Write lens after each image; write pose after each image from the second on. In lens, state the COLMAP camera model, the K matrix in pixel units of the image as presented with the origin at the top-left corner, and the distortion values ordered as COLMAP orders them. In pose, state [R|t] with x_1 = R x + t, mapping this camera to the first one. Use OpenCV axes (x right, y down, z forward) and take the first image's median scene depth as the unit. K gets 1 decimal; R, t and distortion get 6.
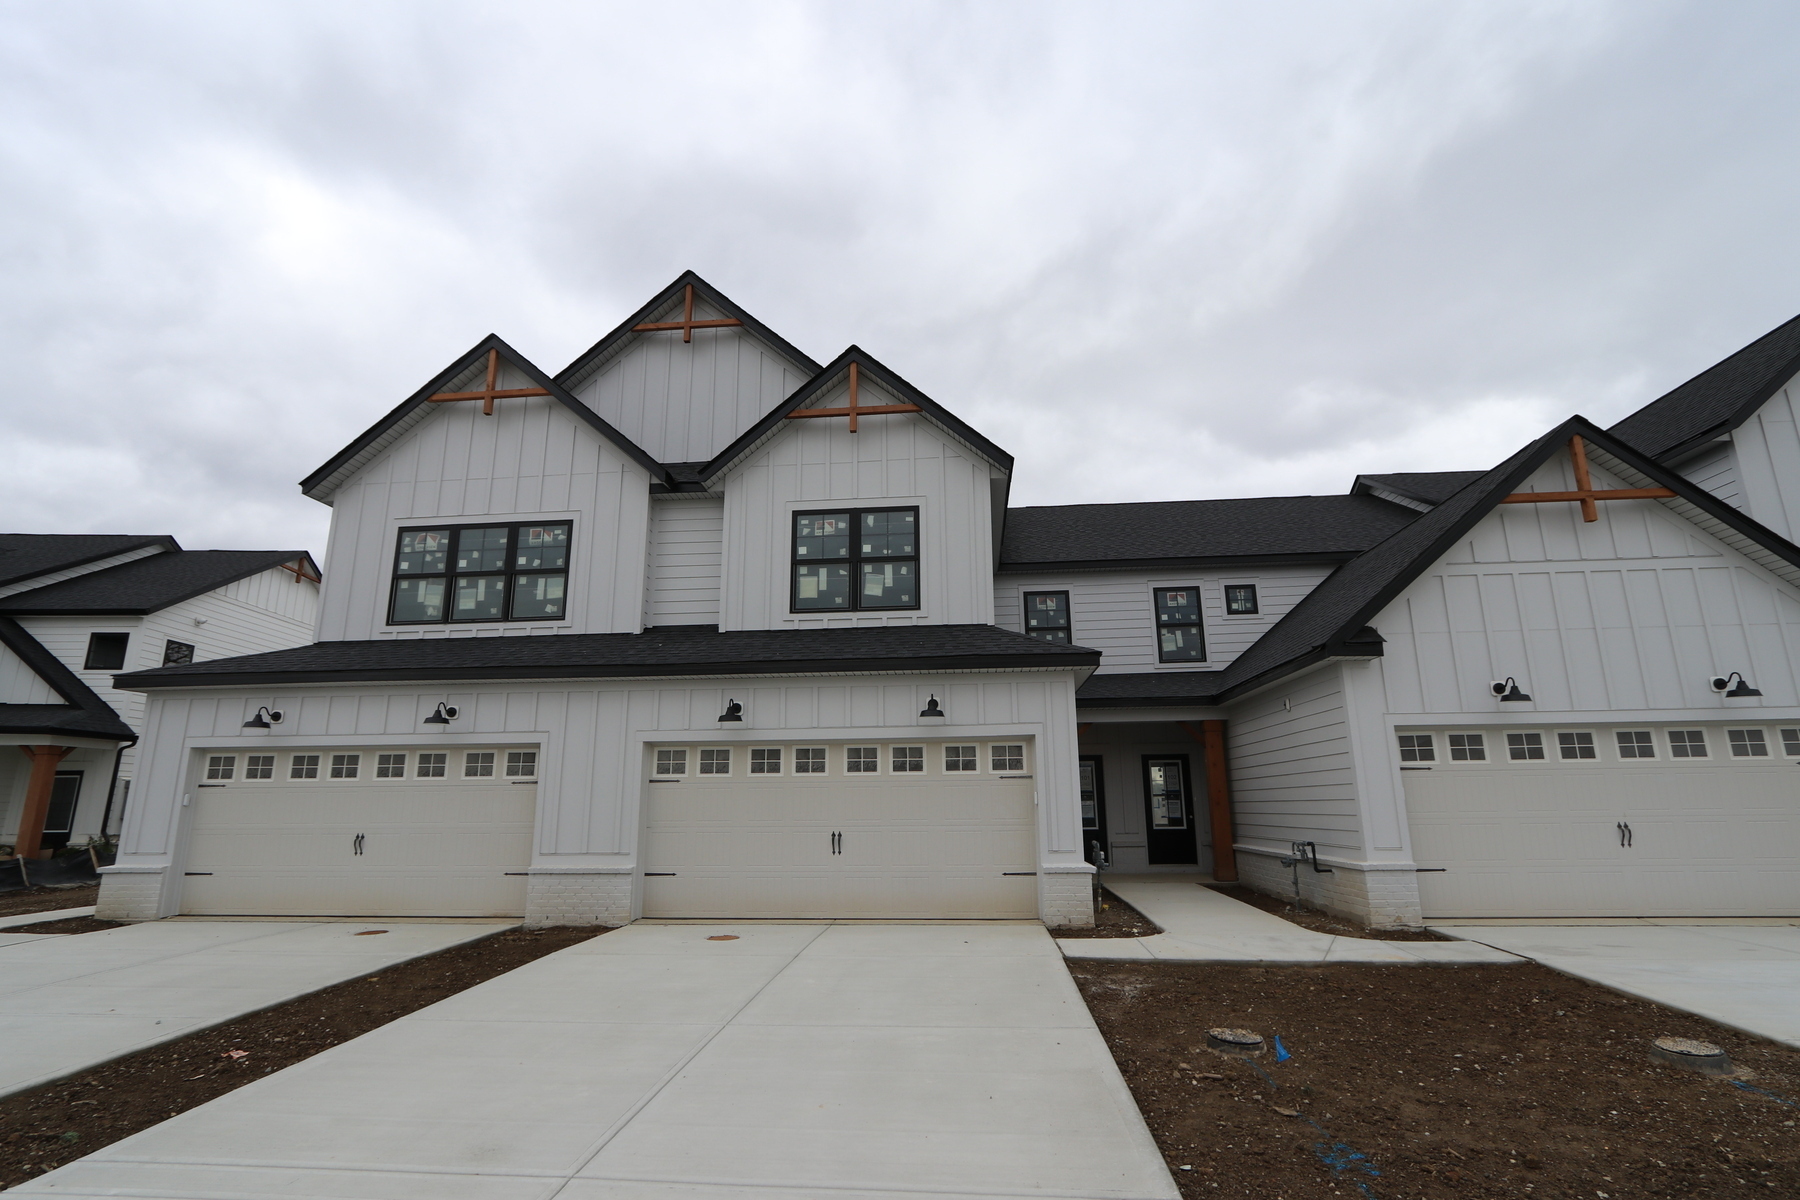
lens RADIAL K [[842.2, 0, 892.9], [0, 842.2, 601.1], [0, 0, 1]] dist [-0.012970, 0.000778]
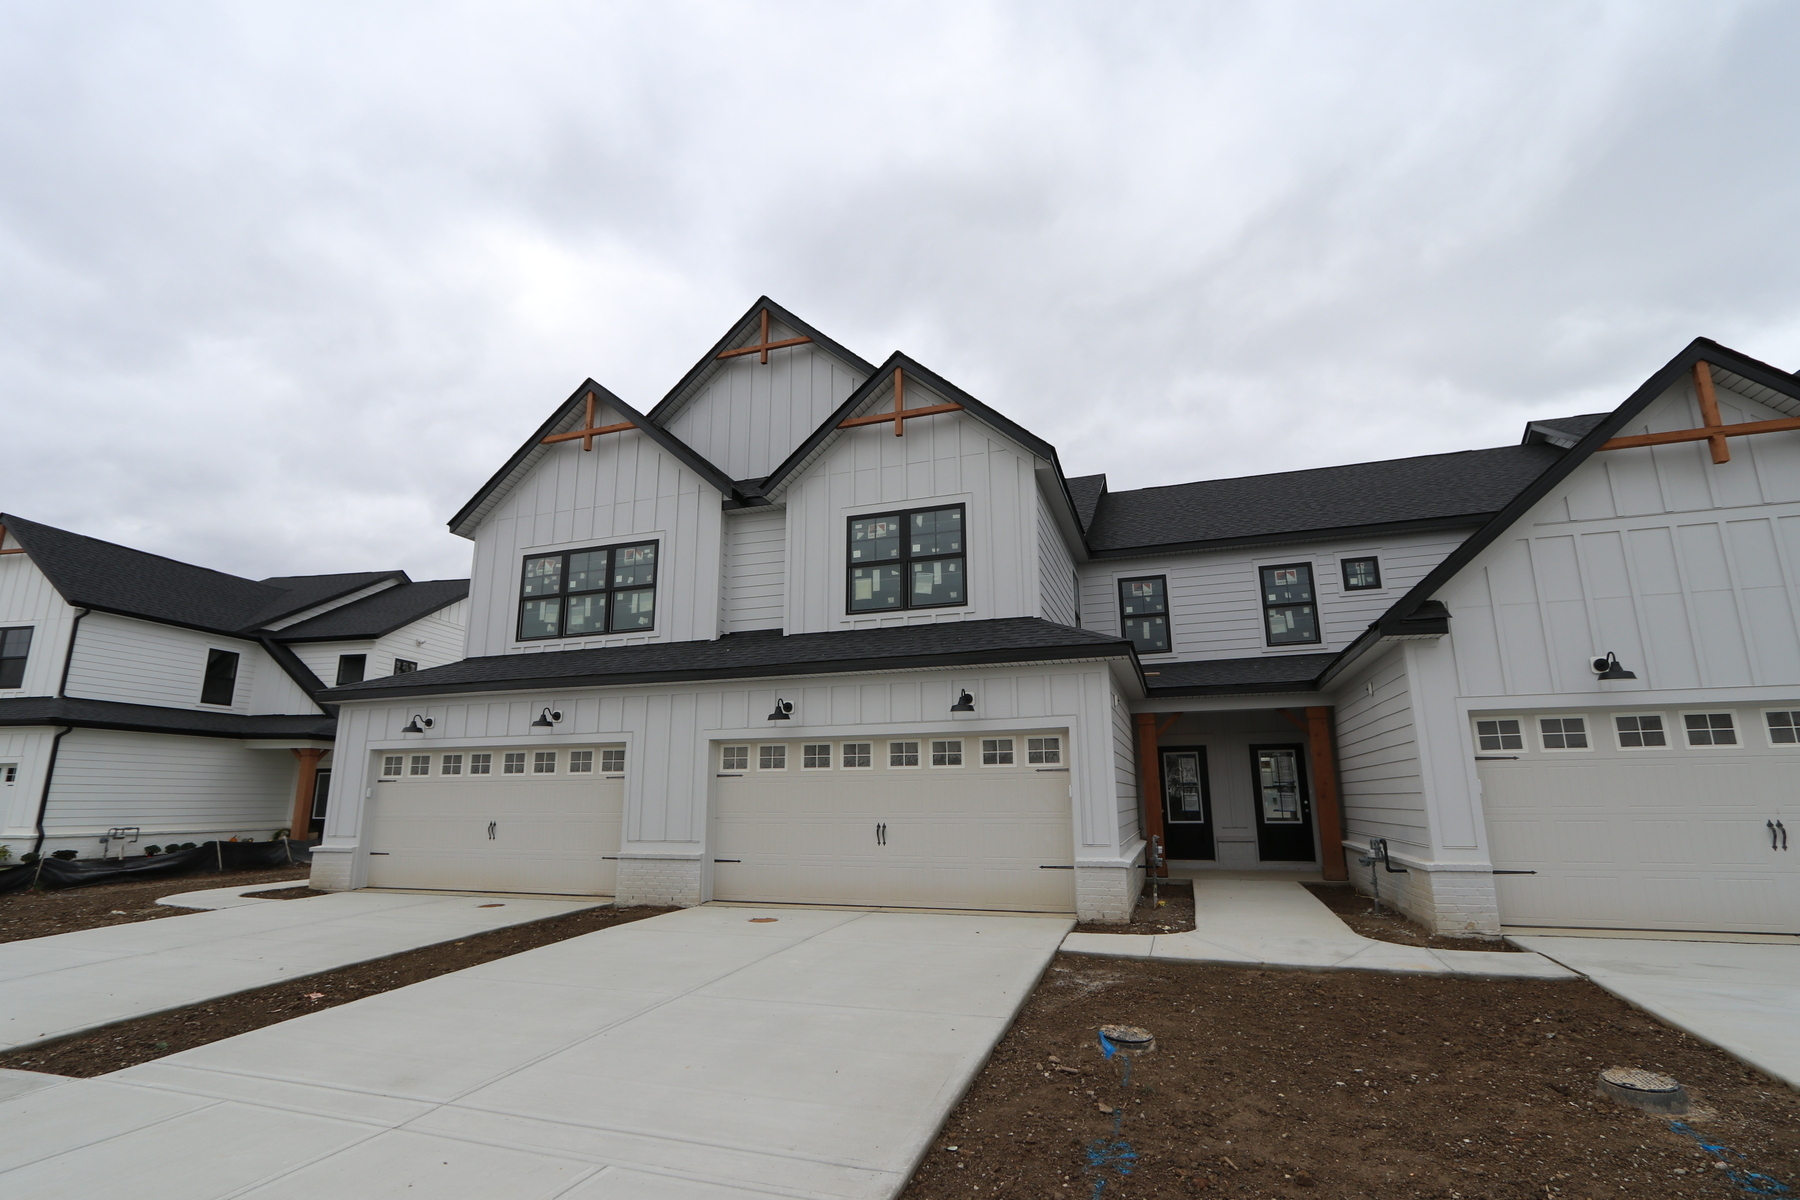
lens RADIAL K [[842.2, 0, 892.9], [0, 842.2, 601.1], [0, 0, 1]] dist [-0.012970, 0.000778]
pose [[0.972113, -0.051174, -0.228863, 0.184175], [0.053383, 0.998568, 0.003468, -0.003386], [0.228358, -0.015589, 0.973452, -0.007048]]
